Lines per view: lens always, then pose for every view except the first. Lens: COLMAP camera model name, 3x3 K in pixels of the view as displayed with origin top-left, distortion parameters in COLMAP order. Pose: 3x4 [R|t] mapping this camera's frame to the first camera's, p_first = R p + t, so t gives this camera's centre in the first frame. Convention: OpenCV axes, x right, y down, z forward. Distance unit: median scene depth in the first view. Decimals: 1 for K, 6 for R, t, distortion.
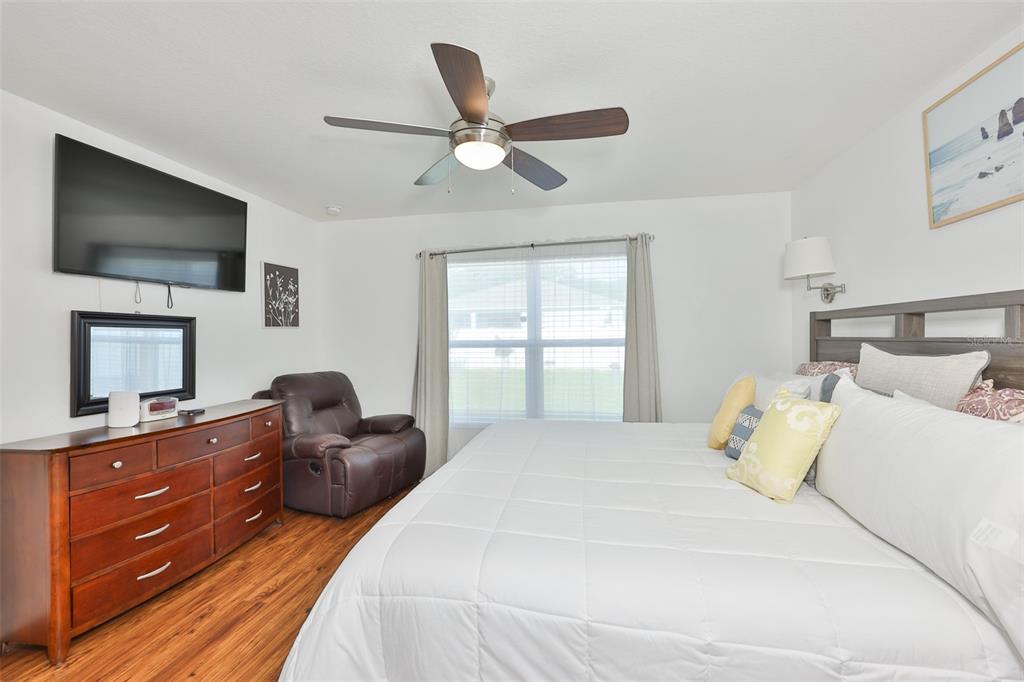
lens RADIAL K [[429.3, 0, 522.7], [0, 429.3, 331.4], [0, 0, 1]] dist [-0.000923, -0.000338]
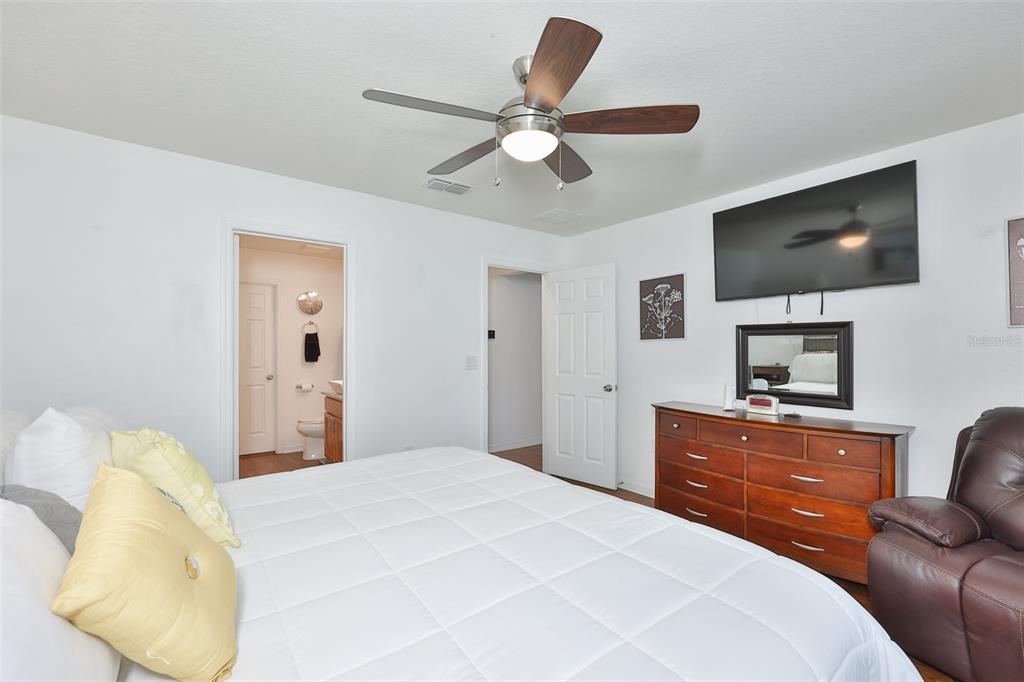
lens RADIAL K [[432.9, 0, 515.0], [0, 432.9, 339.6], [0, 0, 1]] dist [-0.002036, -0.000526]
pose [[-0.682623, 0.000453, -0.730771, 0.432923], [0.024296, 0.999461, -0.022075, 0.010101], [0.730367, -0.032824, -0.682266, 1.169720]]
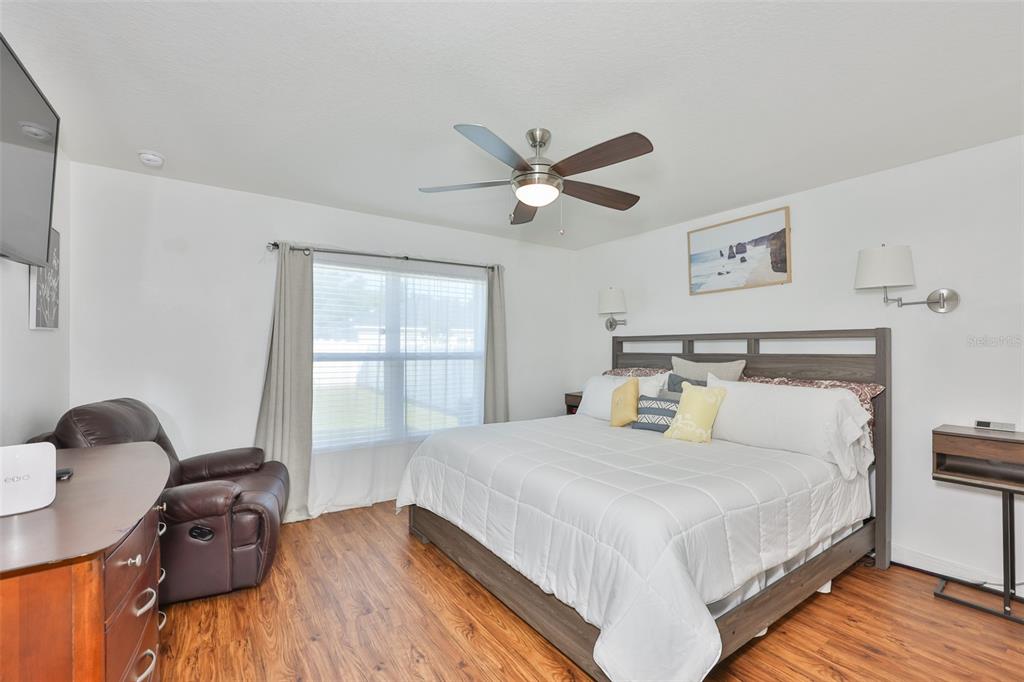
lens RADIAL K [[432.9, 0, 515.0], [0, 432.9, 339.6], [0, 0, 1]] dist [-0.002036, -0.000526]
pose [[0.709338, 0.029851, 0.704236, -0.708105], [-0.019689, 0.999552, -0.022537, 0.009294], [-0.704594, 0.002120, 0.709608, 0.152012]]
